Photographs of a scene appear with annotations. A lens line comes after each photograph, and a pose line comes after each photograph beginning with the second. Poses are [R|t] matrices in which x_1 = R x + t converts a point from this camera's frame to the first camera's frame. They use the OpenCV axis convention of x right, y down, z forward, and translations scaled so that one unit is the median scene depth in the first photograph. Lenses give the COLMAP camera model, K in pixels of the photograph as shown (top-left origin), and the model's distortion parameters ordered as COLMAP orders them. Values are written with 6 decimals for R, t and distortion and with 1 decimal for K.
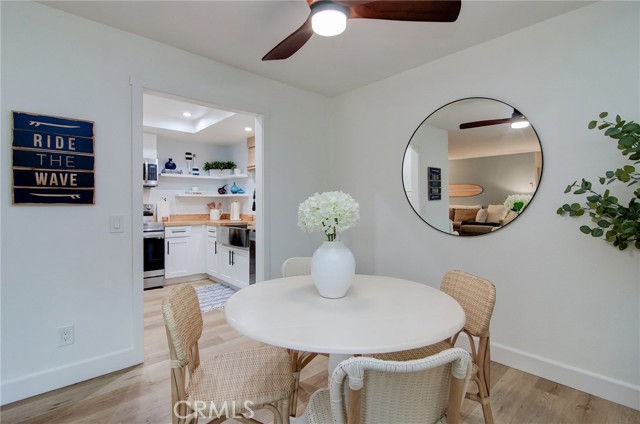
lens RADIAL K [[337.0, 0, 322.8], [0, 337.0, 205.1], [0, 0, 1]] dist [-0.002257, -0.001295]
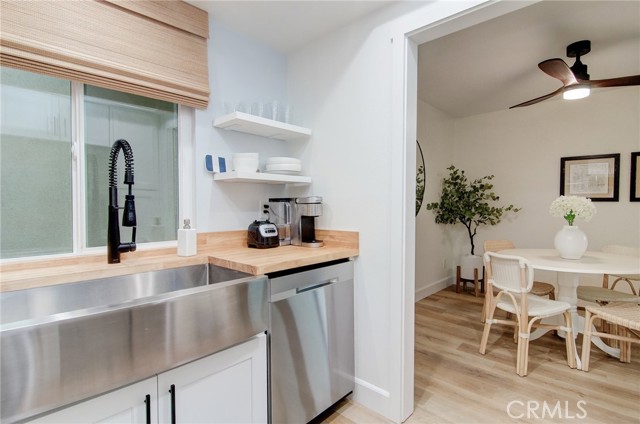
lens RADIAL K [[324.3, 0, 320.9], [0, 324.3, 210.6], [0, 0, 1]] dist [-0.001072, -0.001258]
pose [[-0.125817, -0.023246, 0.991781, -0.416489], [-0.000069, 0.999726, 0.023424, -0.001870], [-0.992053, 0.002878, -0.125784, 0.728531]]
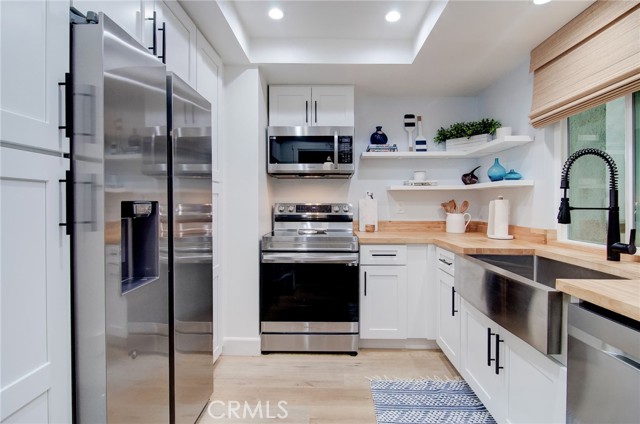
lens RADIAL K [[337.0, 0, 322.8], [0, 337.0, 205.1], [0, 0, 1]] dist [-0.002257, -0.001295]
pose [[0.761008, 0.004191, -0.648729, -0.141488], [-0.002343, 0.999990, 0.003711, -0.001835], [0.648738, -0.001305, 0.761011, 0.482702]]
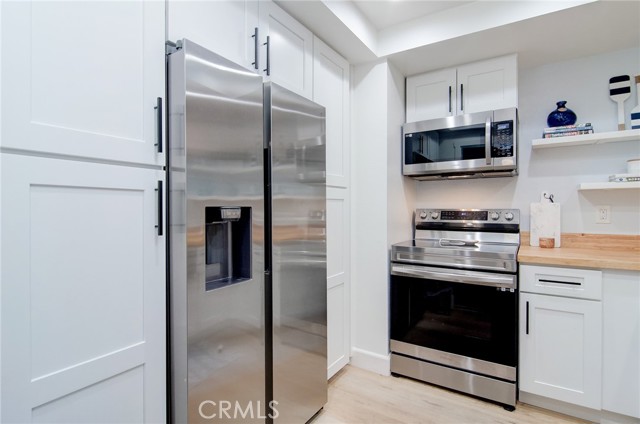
lens RADIAL K [[335.8, 0, 295.4], [0, 335.8, 211.3], [0, 0, 1]] dist [0.002098, -0.006827]
pose [[0.274567, 0.004556, -0.961557, -0.135735], [-0.000832, 0.999990, 0.004500, -0.001208], [0.961568, -0.000436, 0.274567, 0.557775]]
